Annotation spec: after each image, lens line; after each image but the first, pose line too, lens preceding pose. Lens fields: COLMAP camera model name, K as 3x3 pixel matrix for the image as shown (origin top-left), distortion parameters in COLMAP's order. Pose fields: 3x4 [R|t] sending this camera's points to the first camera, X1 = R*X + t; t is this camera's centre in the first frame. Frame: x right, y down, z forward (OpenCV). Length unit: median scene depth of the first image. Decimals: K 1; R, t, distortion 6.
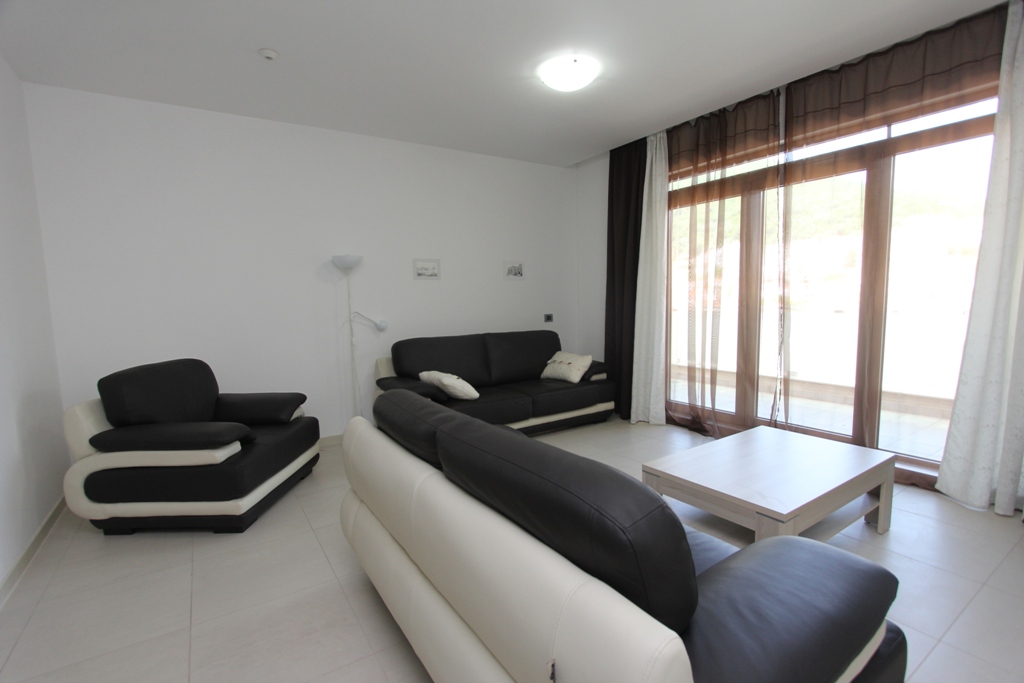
lens RADIAL K [[473.7, 0, 509.2], [0, 473.7, 352.1], [0, 0, 1]] dist [-0.018271, 0.003113]
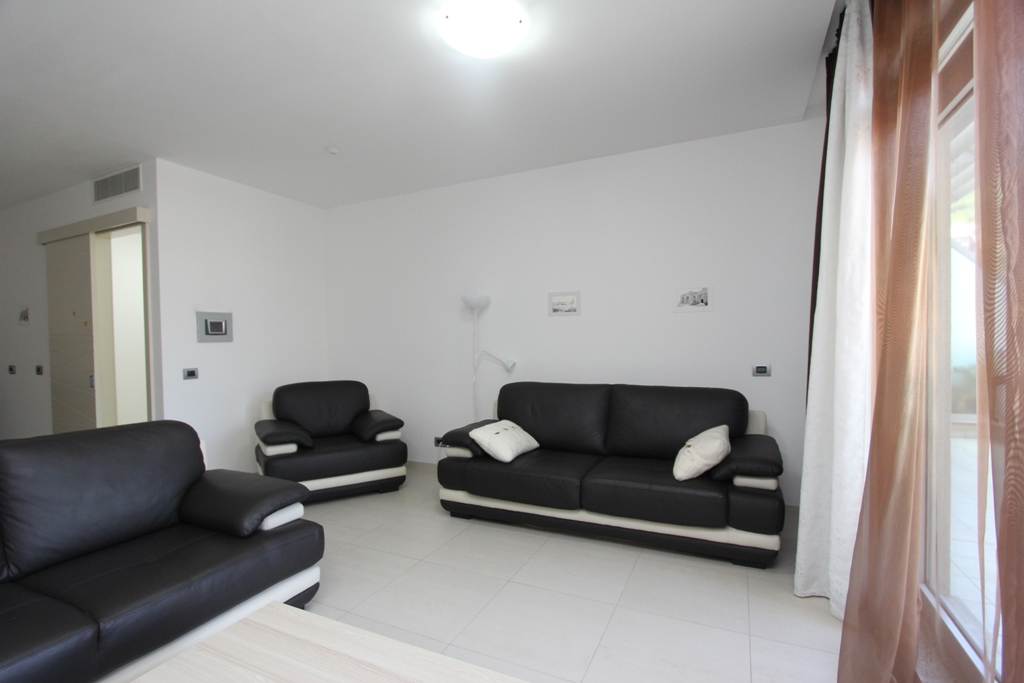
lens RADIAL K [[473.7, 0, 509.7], [0, 473.7, 346.9], [0, 0, 1]] dist [-0.018271, 0.003113]
pose [[0.519594, 0.032305, -0.853802, 0.565785], [-0.091612, 0.995631, -0.018080, -0.077942], [0.849488, 0.087613, 0.520283, 0.509486]]
